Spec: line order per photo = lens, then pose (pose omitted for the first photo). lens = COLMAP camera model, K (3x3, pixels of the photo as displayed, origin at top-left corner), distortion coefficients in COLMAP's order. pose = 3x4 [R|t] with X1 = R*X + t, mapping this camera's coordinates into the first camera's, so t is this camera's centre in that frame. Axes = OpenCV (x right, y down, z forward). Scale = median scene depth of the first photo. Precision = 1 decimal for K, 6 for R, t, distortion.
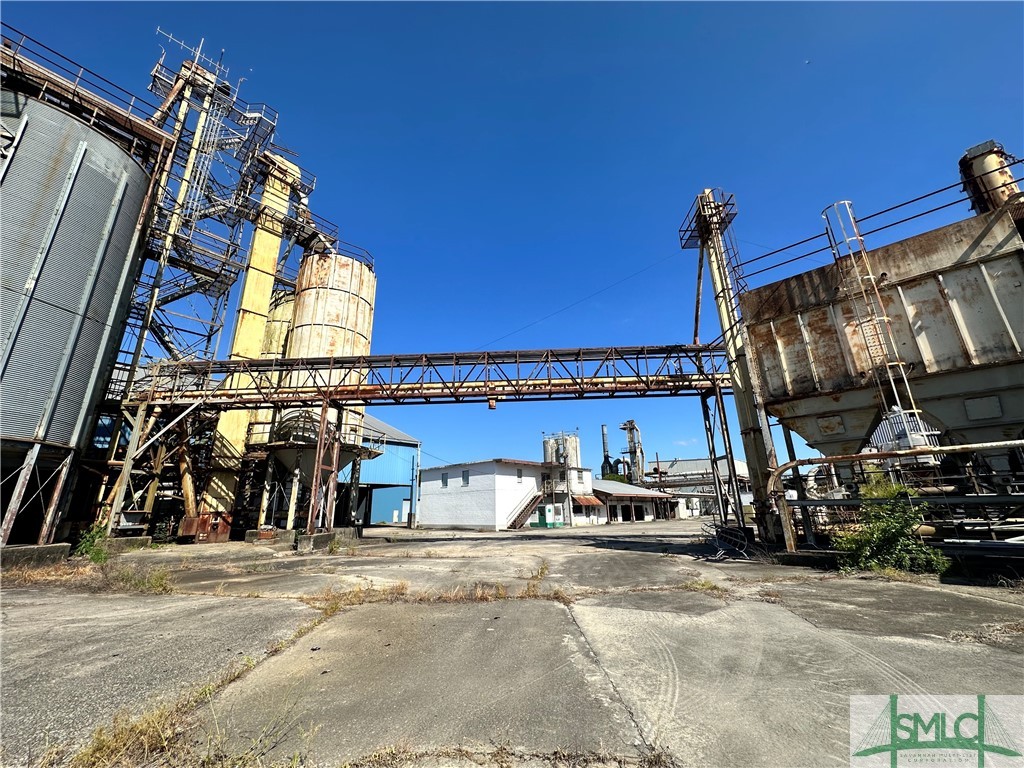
lens RADIAL K [[405.7, 0, 509.9], [0, 405.7, 385.8], [0, 0, 1]] dist [-0.002755, 0.000741]
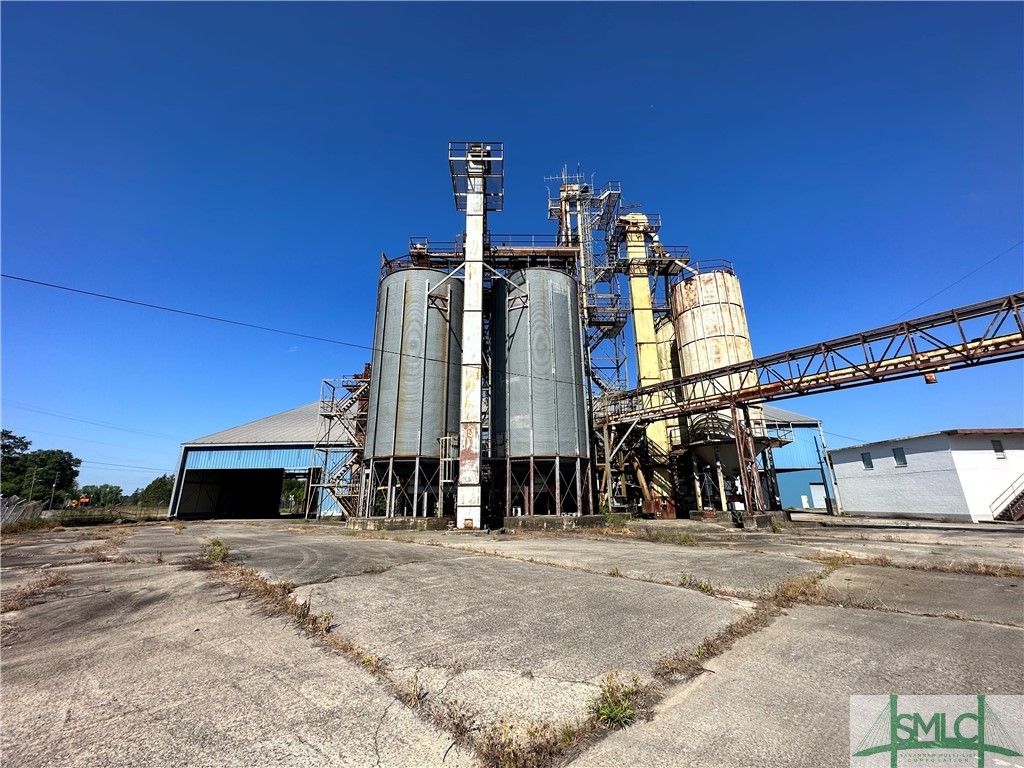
lens RADIAL K [[405.7, 0, 512.2], [0, 405.7, 383.1], [0, 0, 1]] dist [-0.002755, 0.000741]
pose [[0.661159, -0.196942, -0.723936, -0.008179], [0.217669, 0.973781, -0.066116, -0.076078], [0.717976, -0.113865, 0.686692, -0.243411]]
